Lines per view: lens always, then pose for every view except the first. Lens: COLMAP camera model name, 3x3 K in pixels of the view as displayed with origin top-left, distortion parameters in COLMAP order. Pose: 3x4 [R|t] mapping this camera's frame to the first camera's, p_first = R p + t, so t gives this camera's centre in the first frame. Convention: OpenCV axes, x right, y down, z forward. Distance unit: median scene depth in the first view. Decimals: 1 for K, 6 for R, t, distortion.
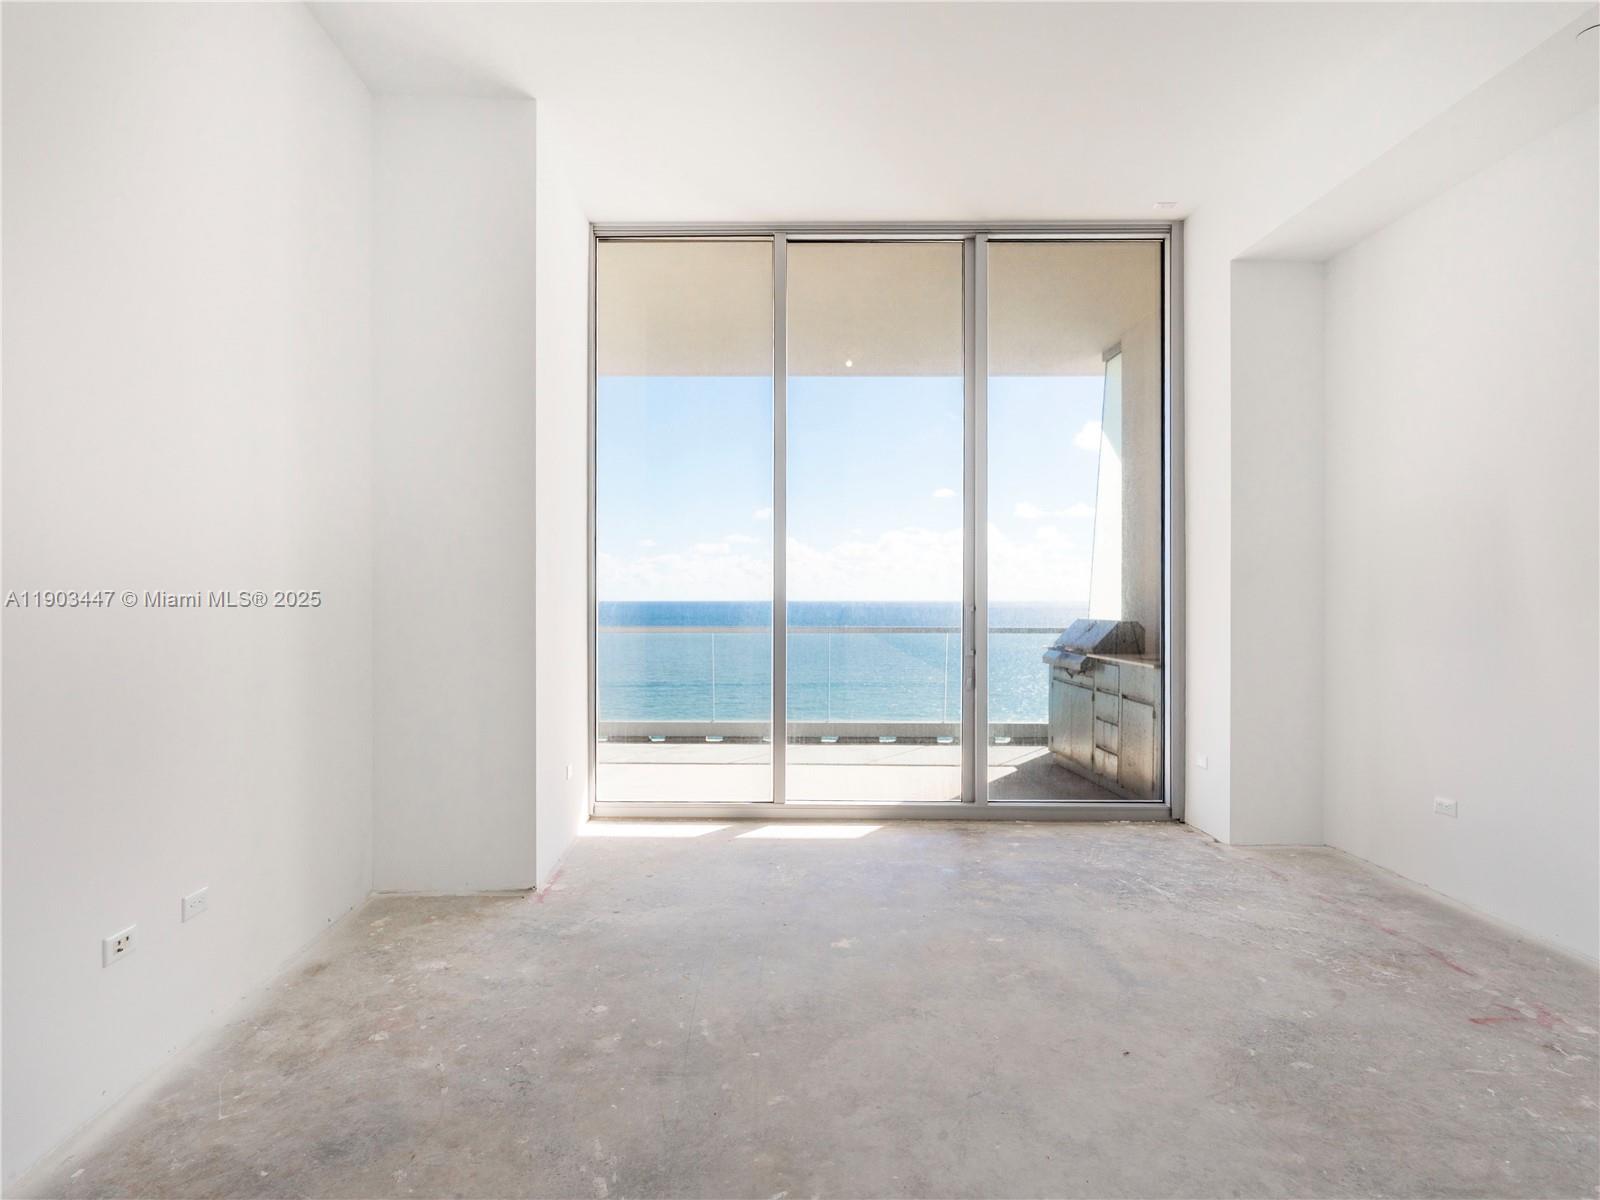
lens RADIAL K [[837.3, 0, 800.0], [0, 837.3, 600.0], [0, 0, 1]] dist [-0.004205, 0.001745]
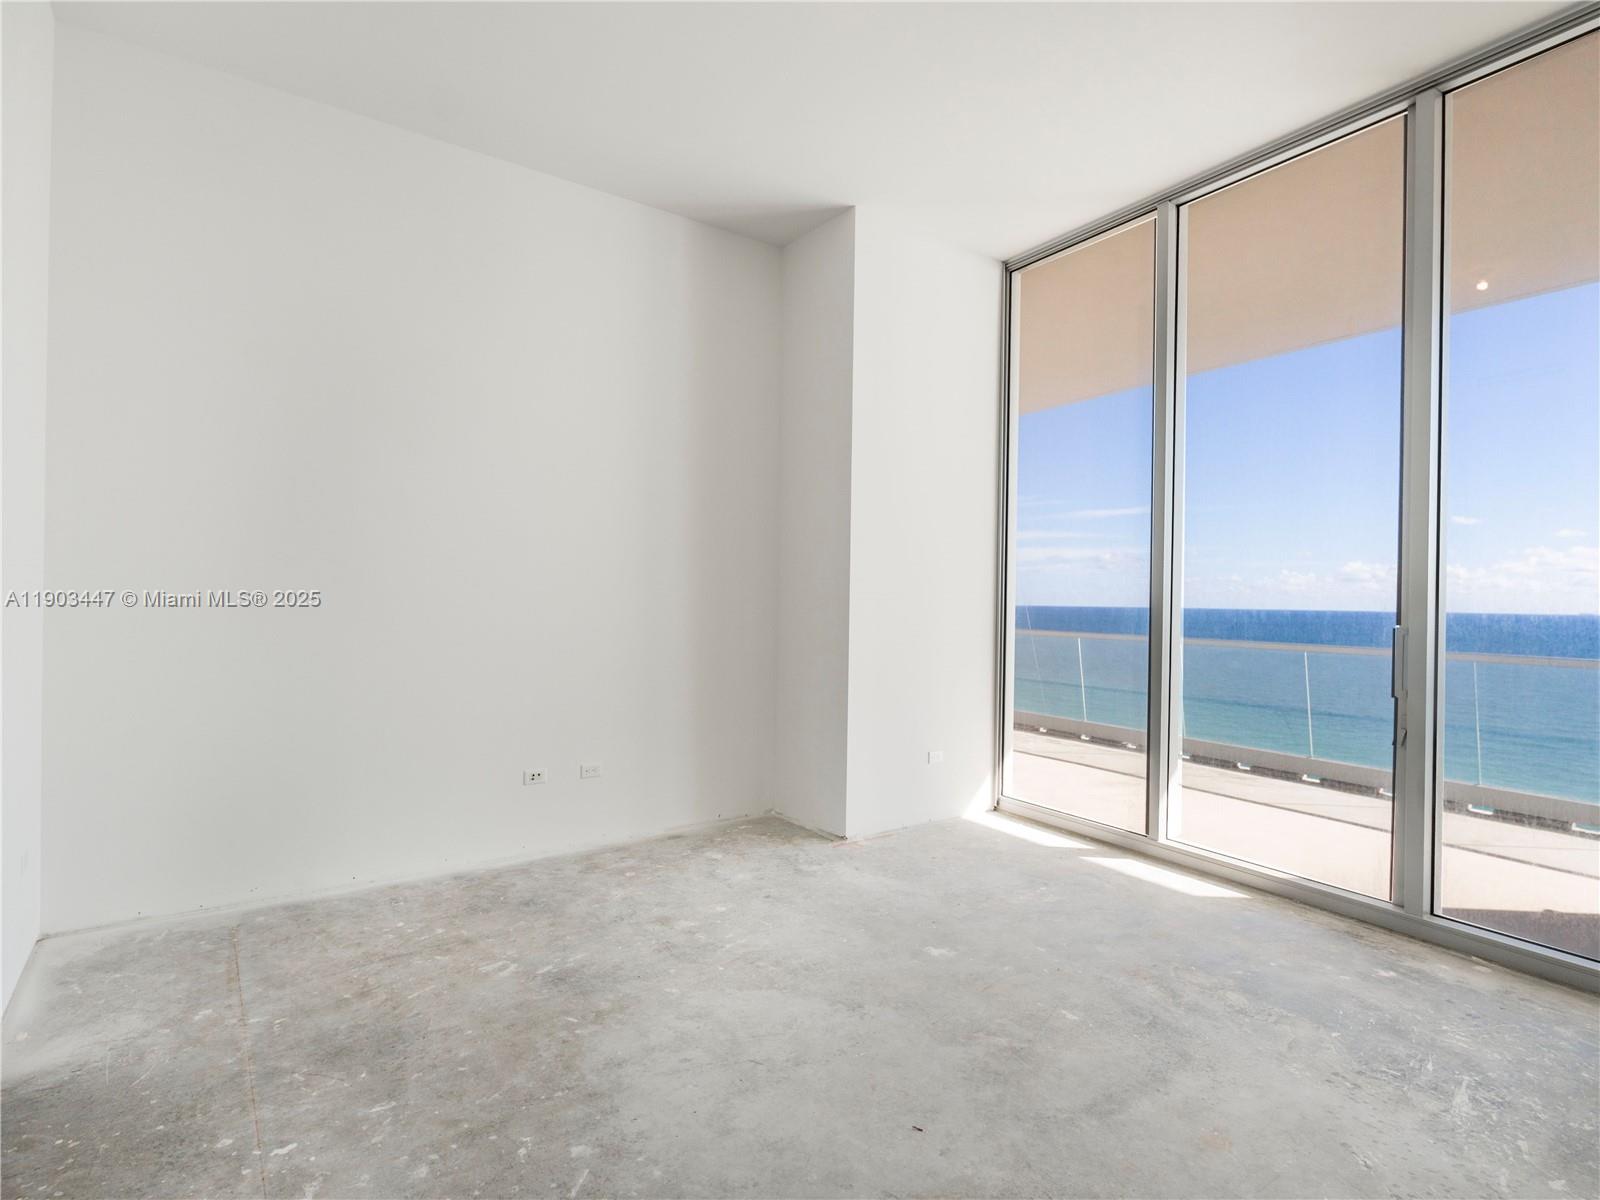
lens RADIAL K [[825.2, 0, 800.0], [0, 825.2, 600.0], [0, 0, 1]] dist [-0.002054, 0.000829]
pose [[0.543508, 0.008007, -0.839366, 0.637912], [-0.016196, 0.999868, -0.000949, -0.007374], [0.839248, 0.014110, 0.543566, 0.253193]]
